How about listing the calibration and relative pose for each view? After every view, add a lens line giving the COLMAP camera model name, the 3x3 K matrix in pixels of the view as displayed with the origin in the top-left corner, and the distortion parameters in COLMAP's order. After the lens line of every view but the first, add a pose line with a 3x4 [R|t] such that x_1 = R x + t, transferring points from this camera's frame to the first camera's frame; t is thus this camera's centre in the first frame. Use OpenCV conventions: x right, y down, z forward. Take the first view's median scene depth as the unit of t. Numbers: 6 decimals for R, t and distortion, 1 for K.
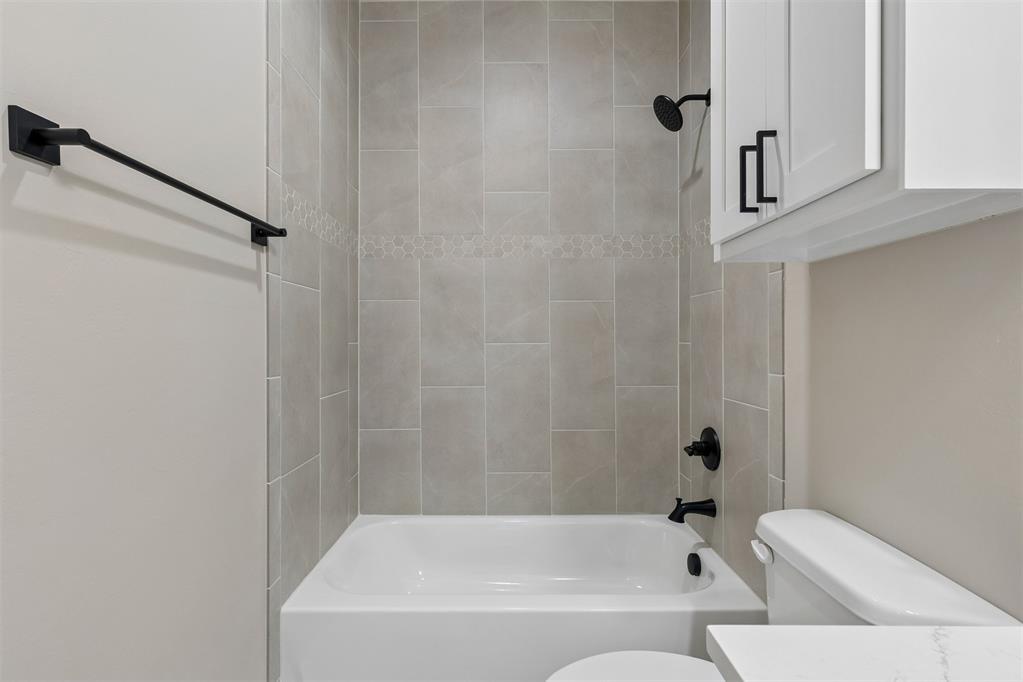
lens RADIAL K [[457.1, 0, 510.8], [0, 457.1, 340.2], [0, 0, 1]] dist [0.000207, -0.000081]
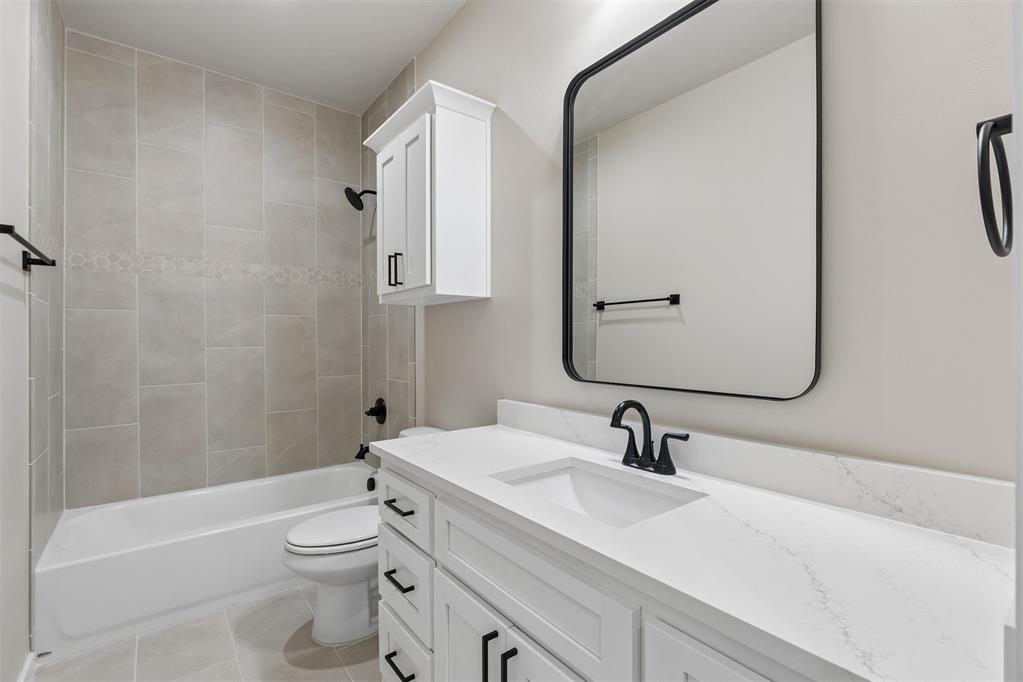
lens RADIAL K [[457.1, 0, 510.8], [0, 457.1, 340.2], [0, 0, 1]] dist [0.000207, -0.000081]
pose [[0.787966, -0.001091, 0.615718, -0.168155], [0.003043, 0.999993, -0.002122, -0.008026], [-0.615711, 0.003546, 0.787964, -0.477584]]
